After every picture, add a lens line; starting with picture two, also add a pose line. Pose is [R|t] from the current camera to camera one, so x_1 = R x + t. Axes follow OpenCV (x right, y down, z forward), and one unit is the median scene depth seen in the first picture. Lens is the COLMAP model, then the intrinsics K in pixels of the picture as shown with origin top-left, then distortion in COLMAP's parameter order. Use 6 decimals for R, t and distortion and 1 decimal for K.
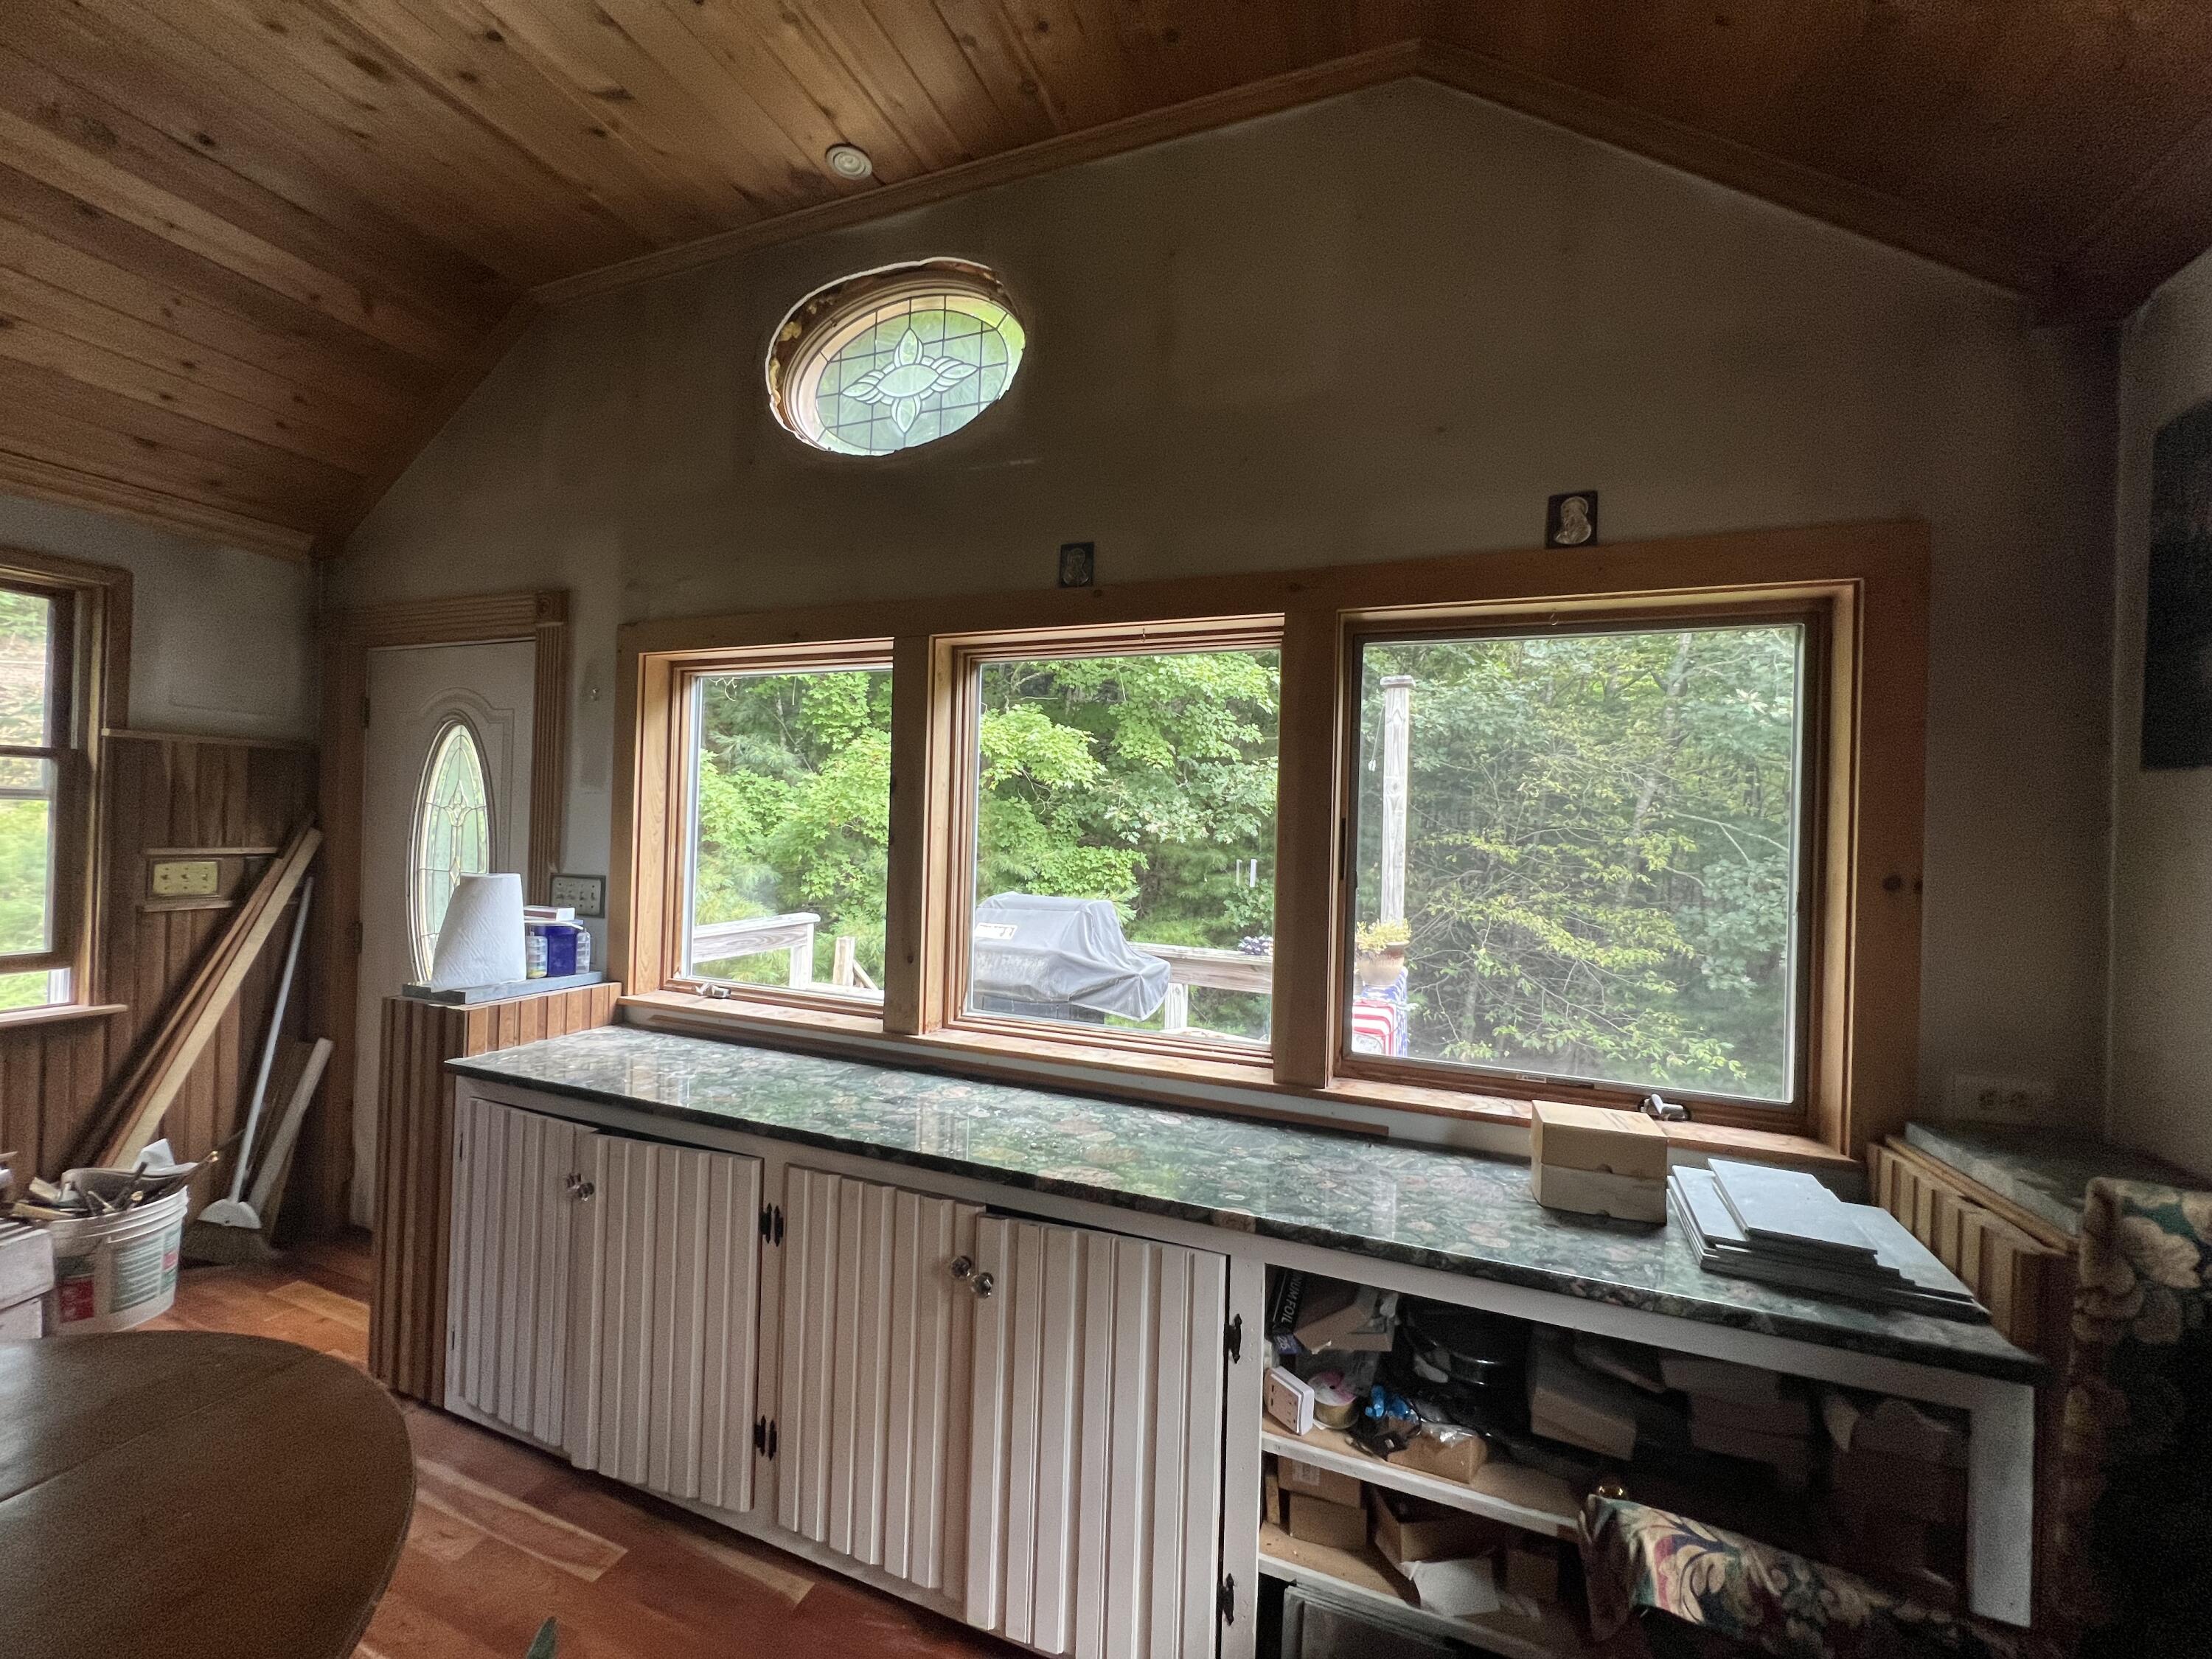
lens RADIAL K [[872.9, 0, 1104.1], [0, 872.9, 814.1], [0, 0, 1]] dist [-0.000554, 0.000018]
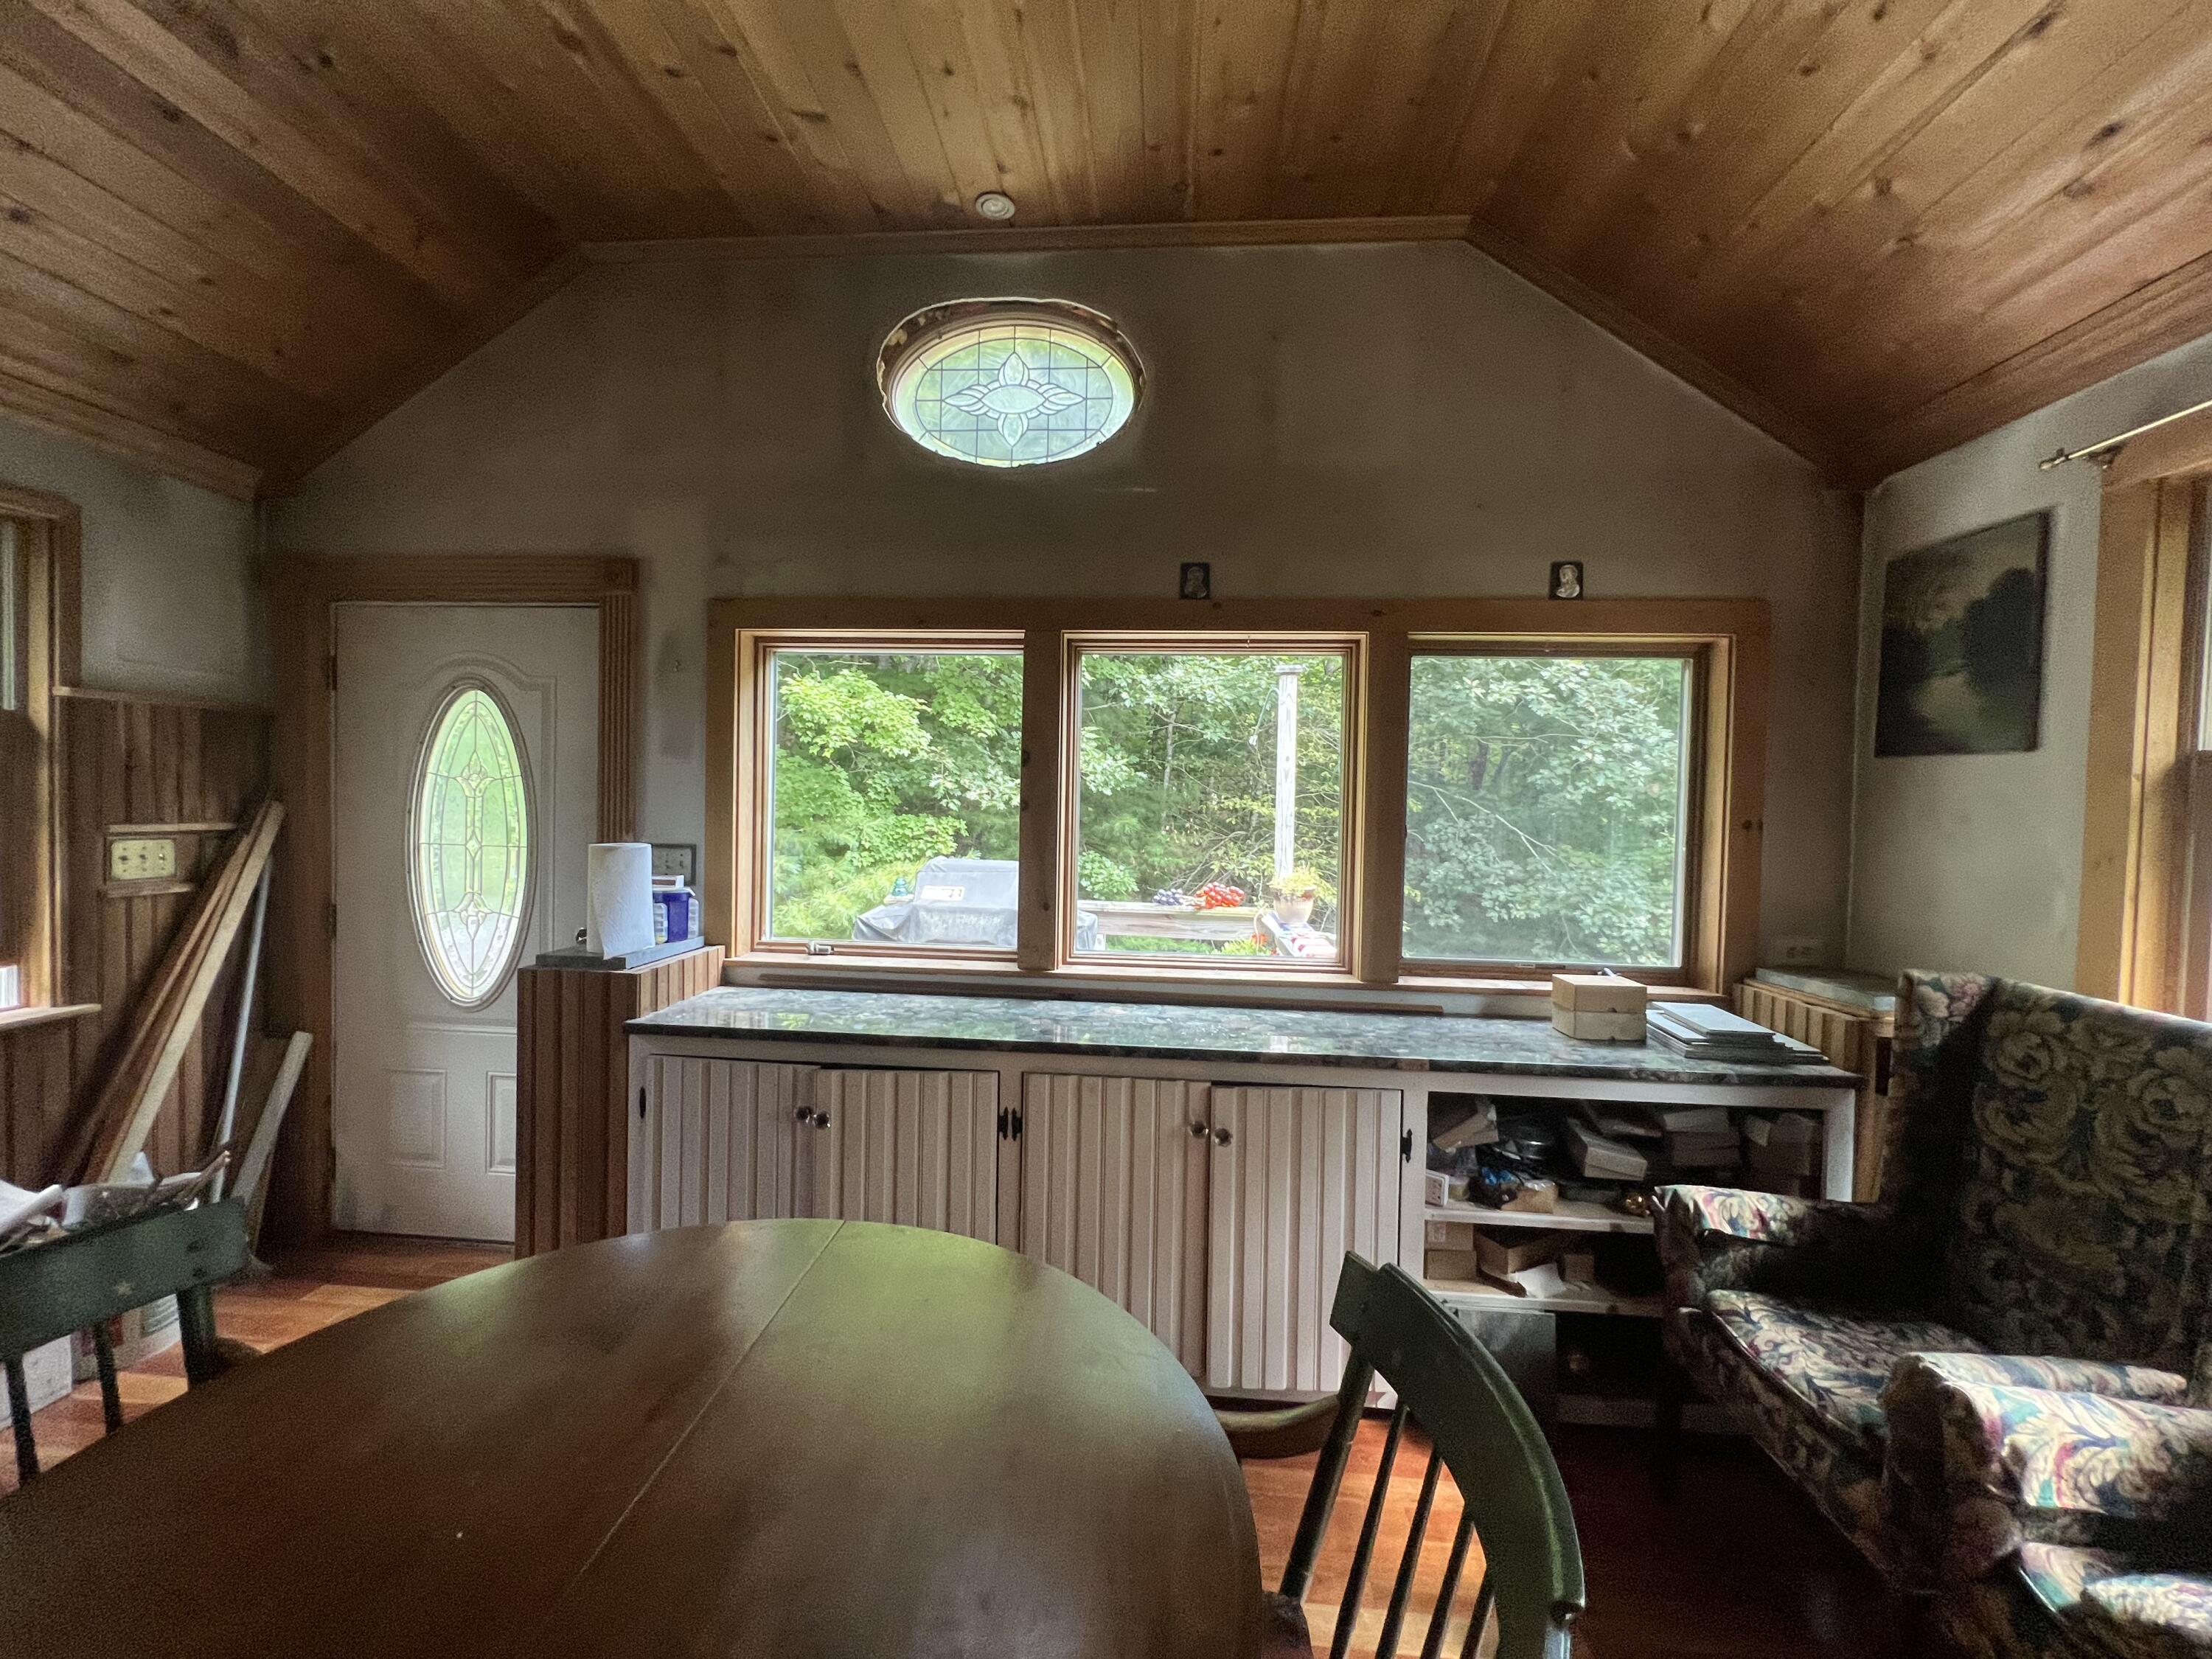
lens RADIAL K [[889.7, 0, 1089.5], [0, 889.7, 813.3], [0, 0, 1]] dist [-0.001501, -0.000174]
pose [[0.958580, -0.012644, 0.284542, -0.459385], [0.002336, 0.999330, 0.036535, -0.003430], [-0.284813, -0.034357, 0.957967, -0.146140]]
